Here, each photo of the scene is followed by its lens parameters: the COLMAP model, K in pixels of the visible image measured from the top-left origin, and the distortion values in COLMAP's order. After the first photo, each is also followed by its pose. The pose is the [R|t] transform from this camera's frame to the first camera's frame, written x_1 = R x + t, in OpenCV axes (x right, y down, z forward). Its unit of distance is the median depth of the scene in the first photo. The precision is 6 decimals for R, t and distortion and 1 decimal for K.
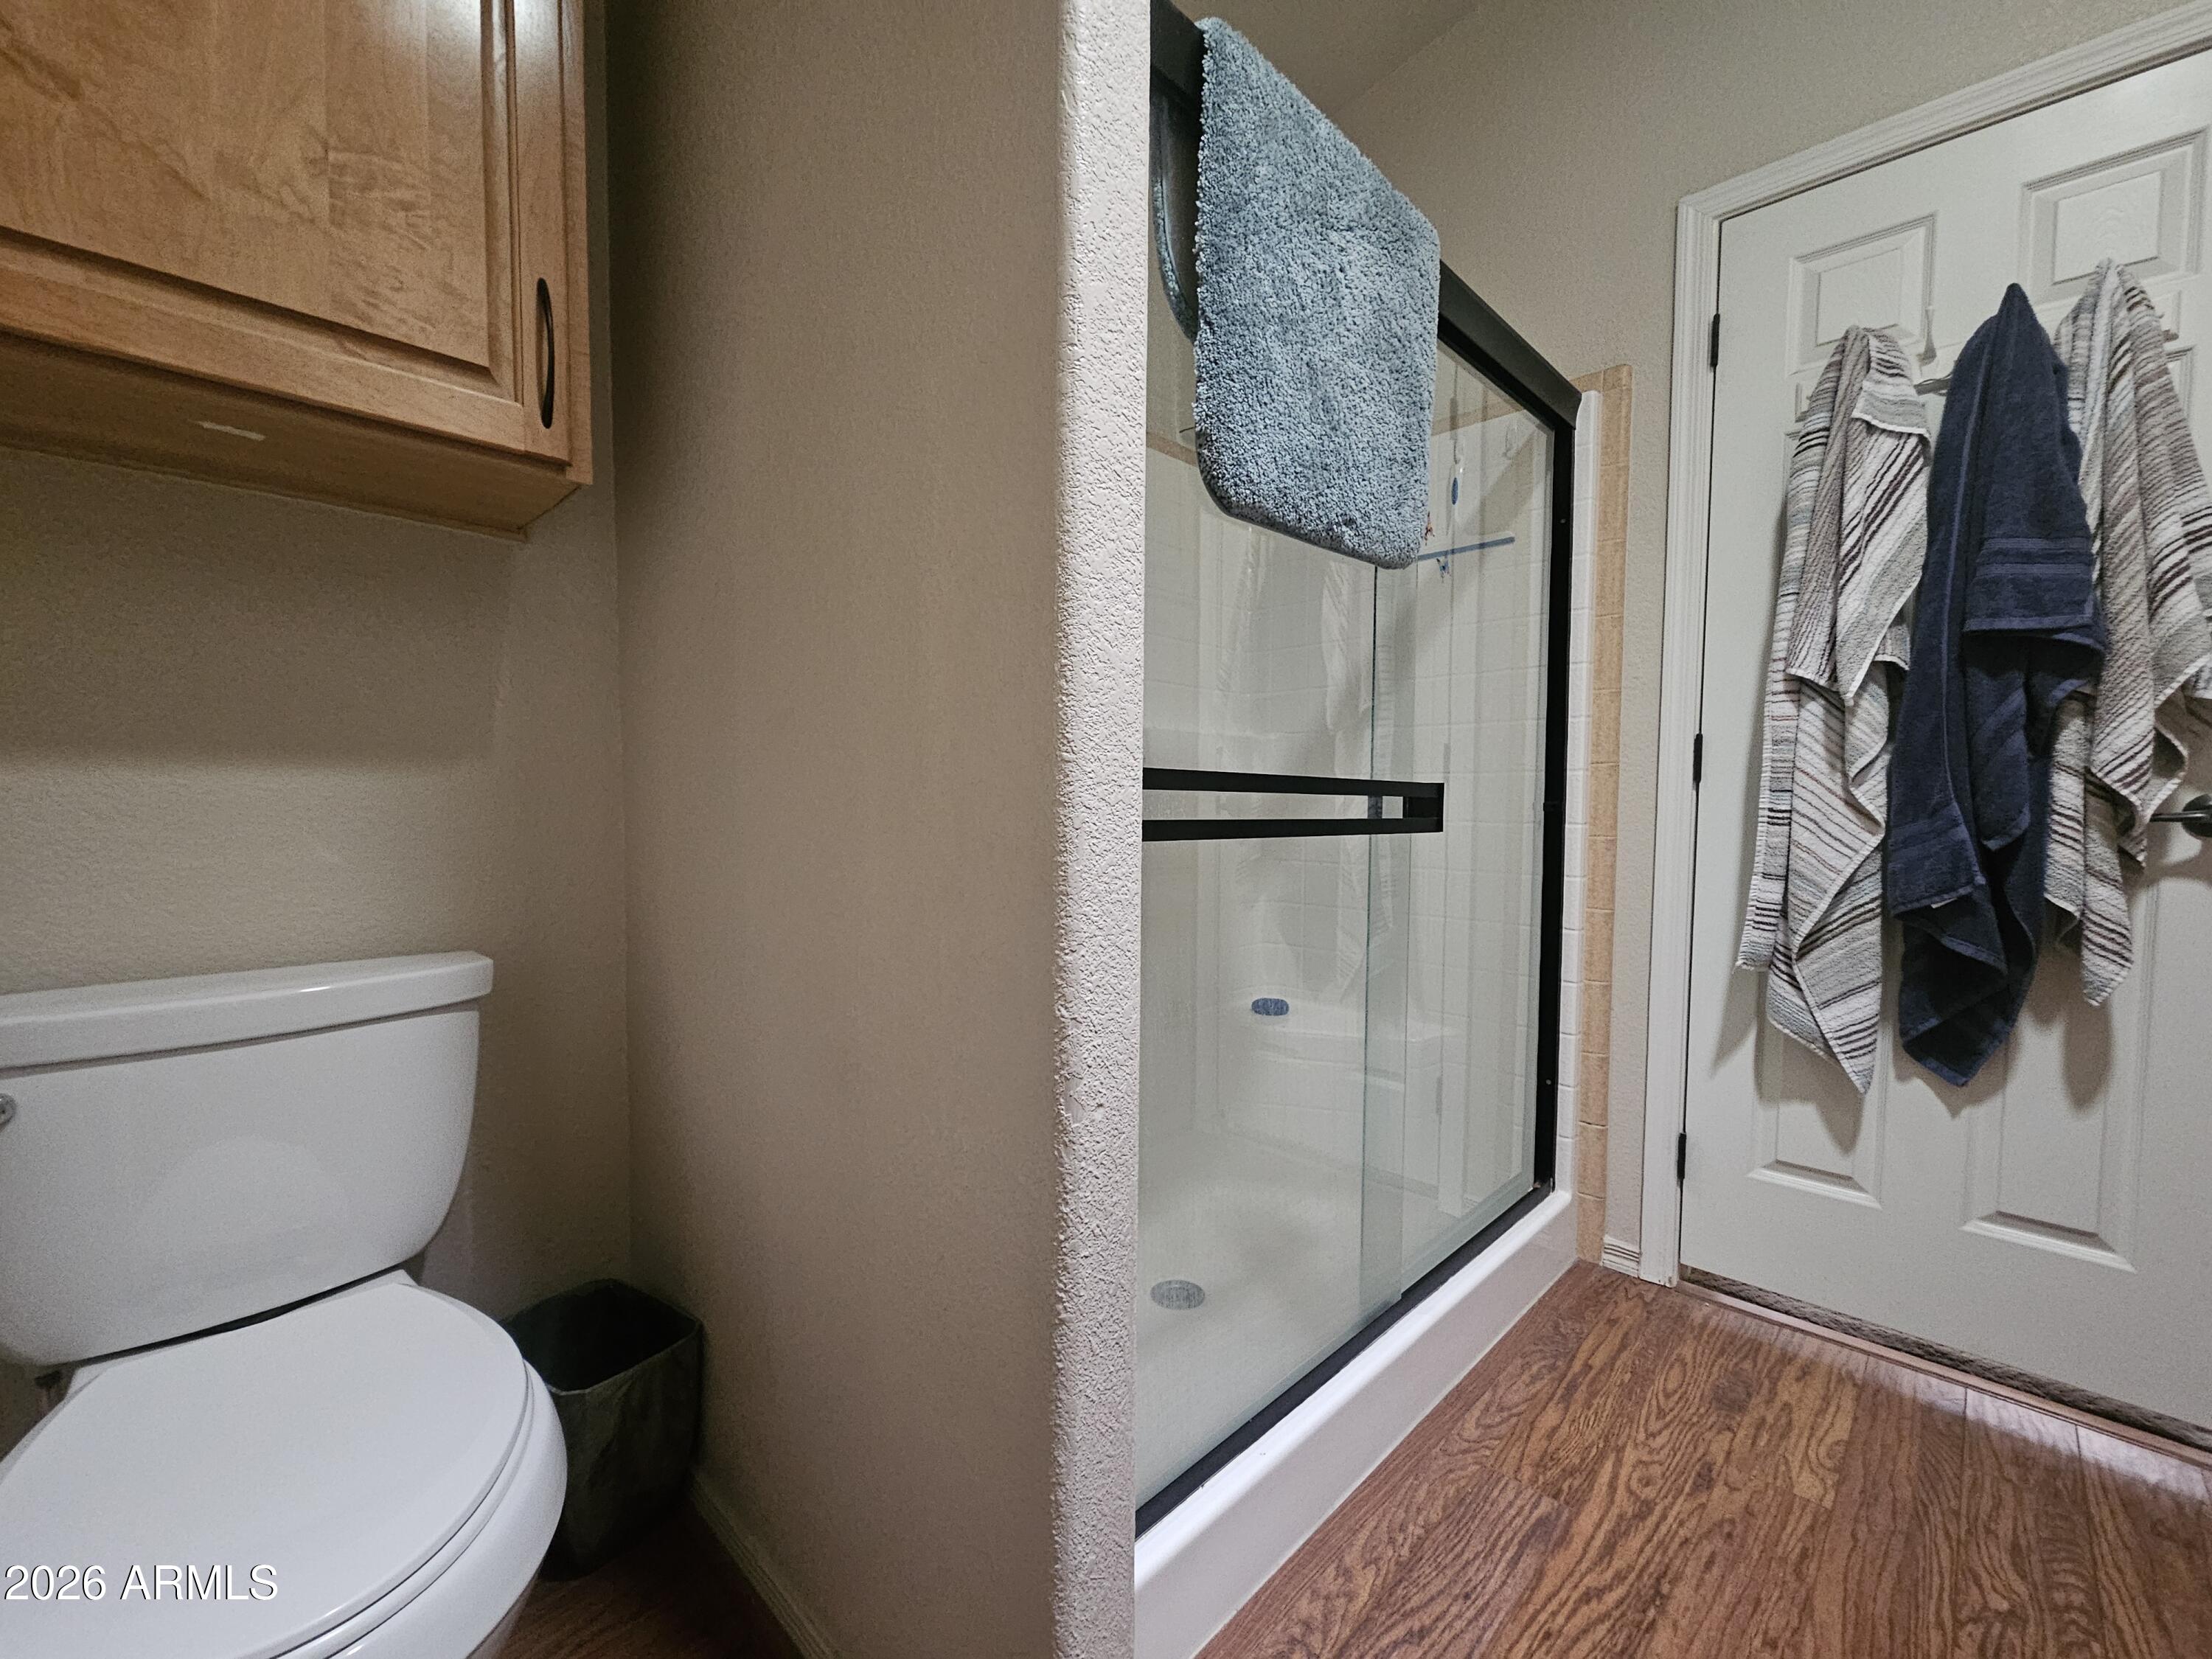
lens RADIAL K [[909.6, 0, 1106.2], [0, 909.6, 840.7], [0, 0, 1]] dist [0.001060, -0.000971]
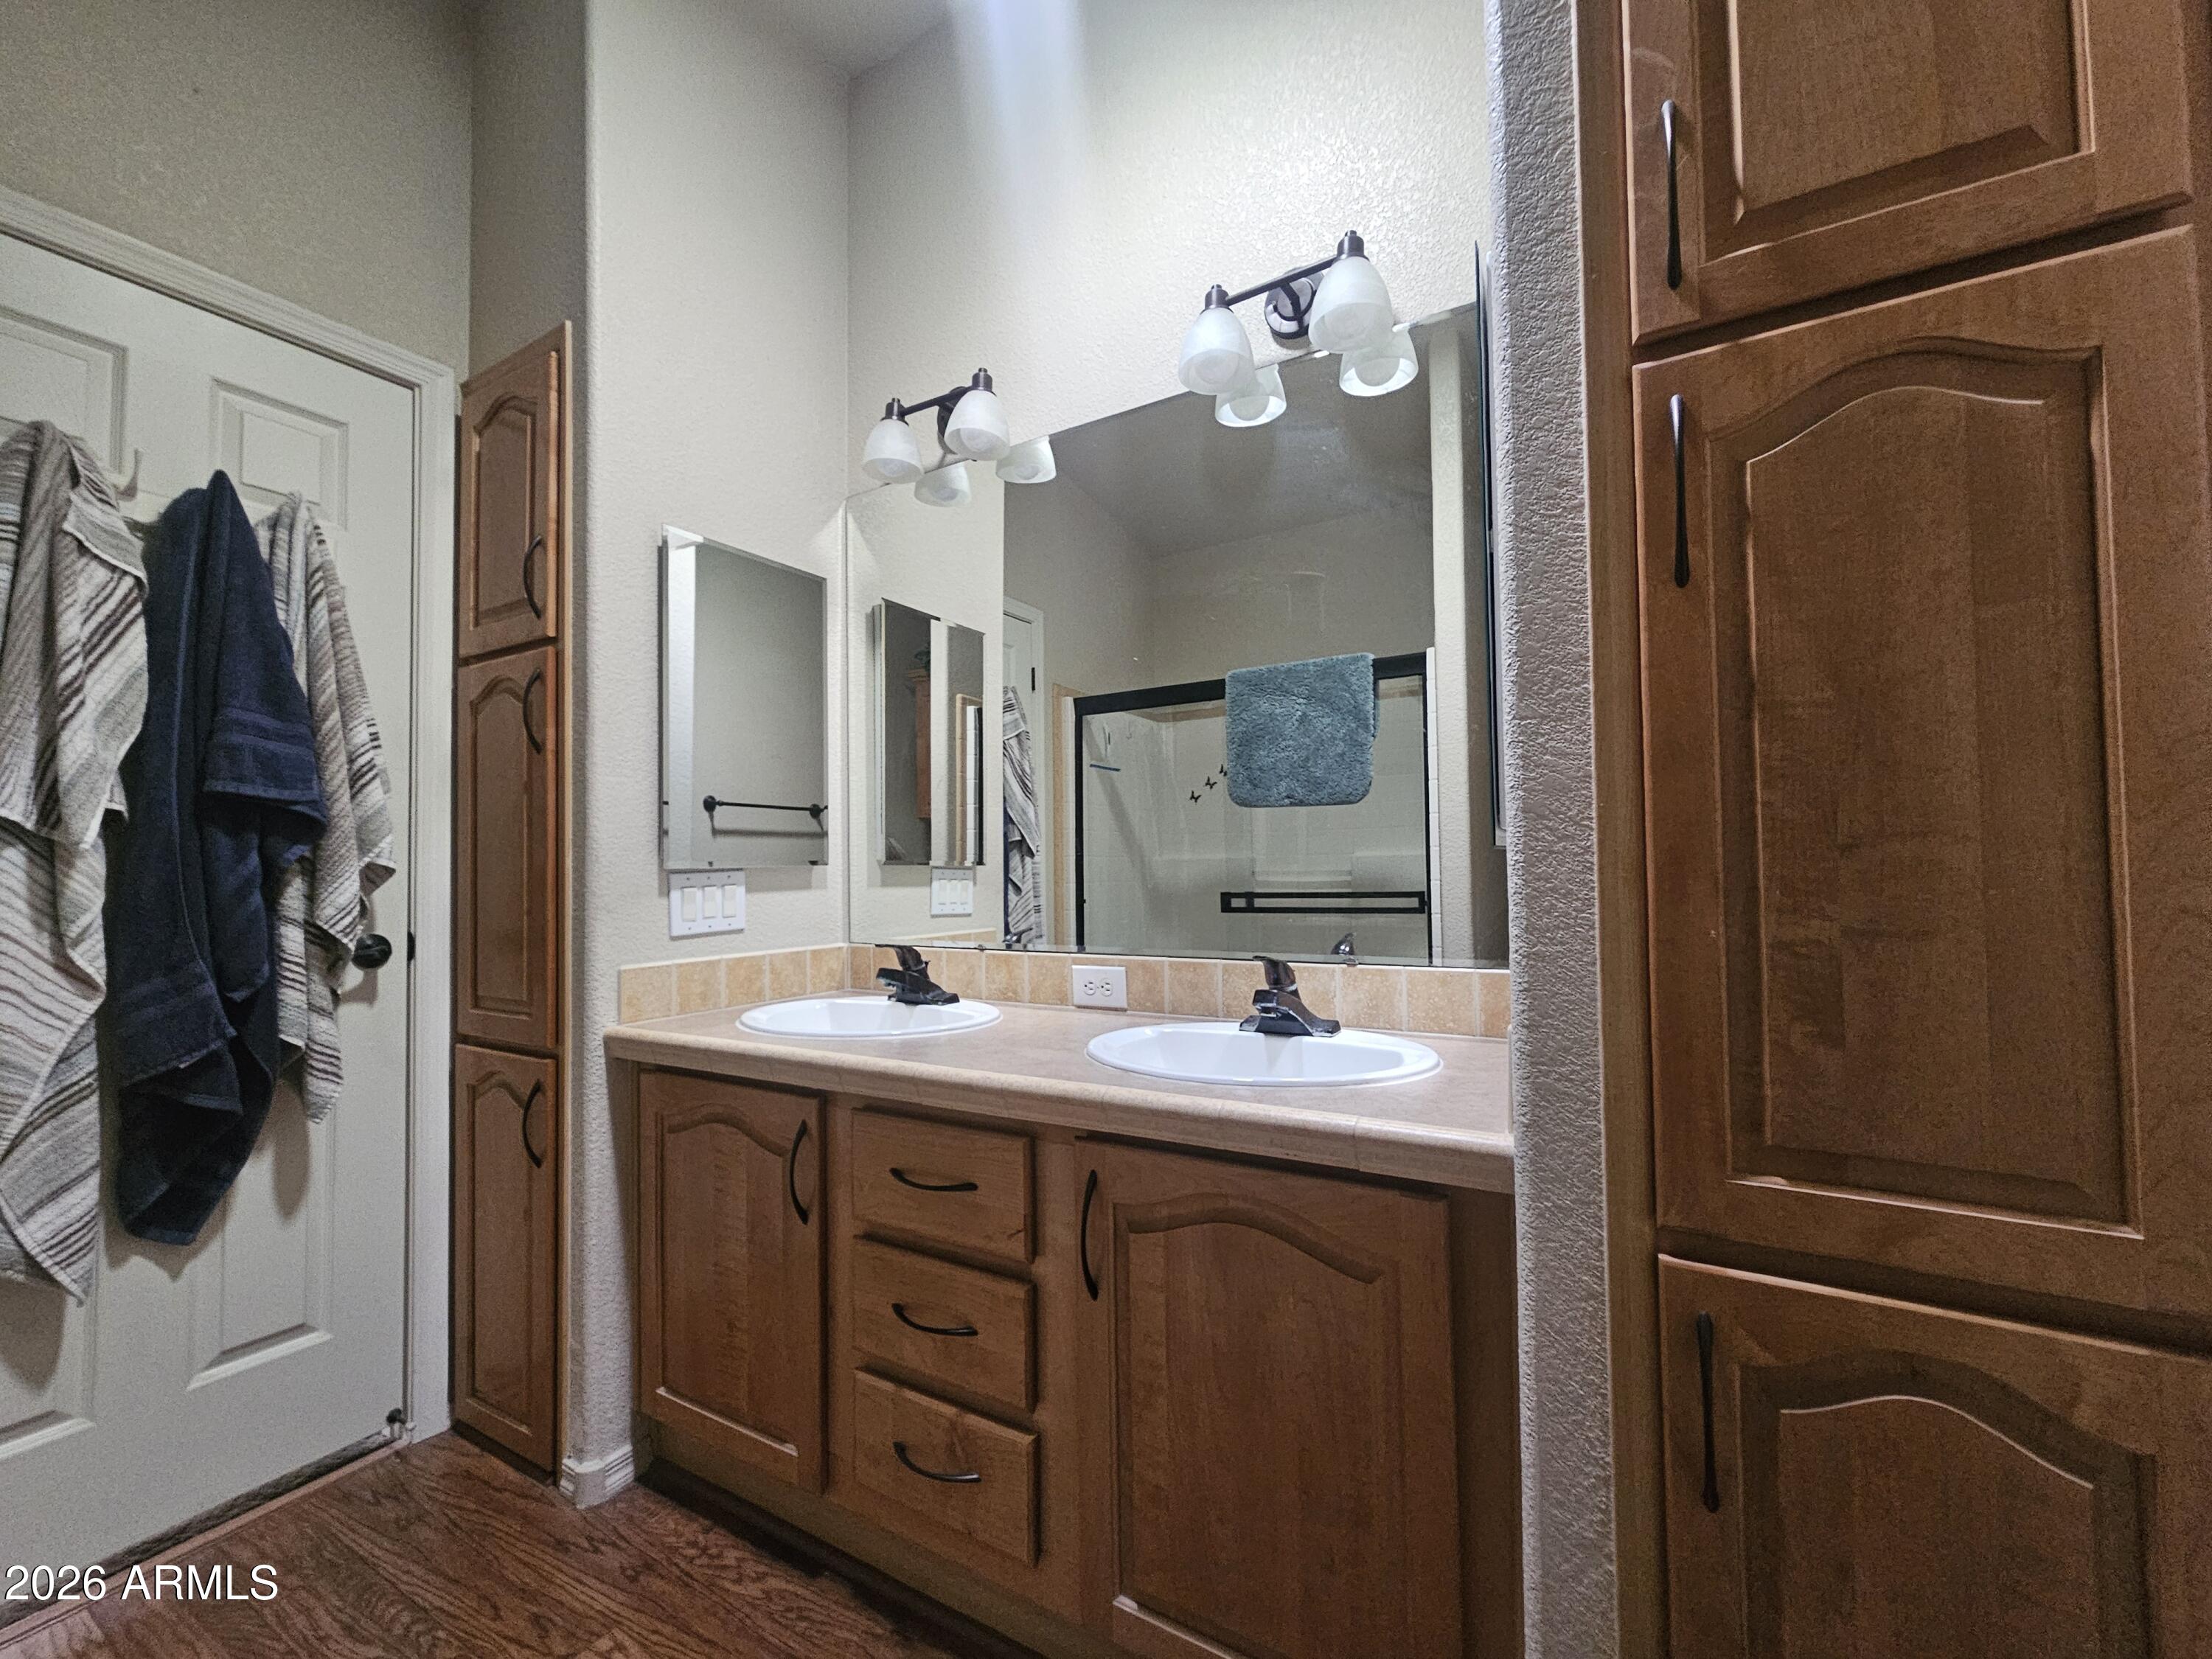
lens RADIAL K [[909.6, 0, 1089.0], [0, 909.6, 841.1], [0, 0, 1]] dist [0.001060, -0.000971]
pose [[-0.242205, 0.023825, 0.969933, -0.269783], [0.061100, 0.998089, -0.009259, -0.099209], [-0.968299, 0.057020, -0.243198, 0.280405]]
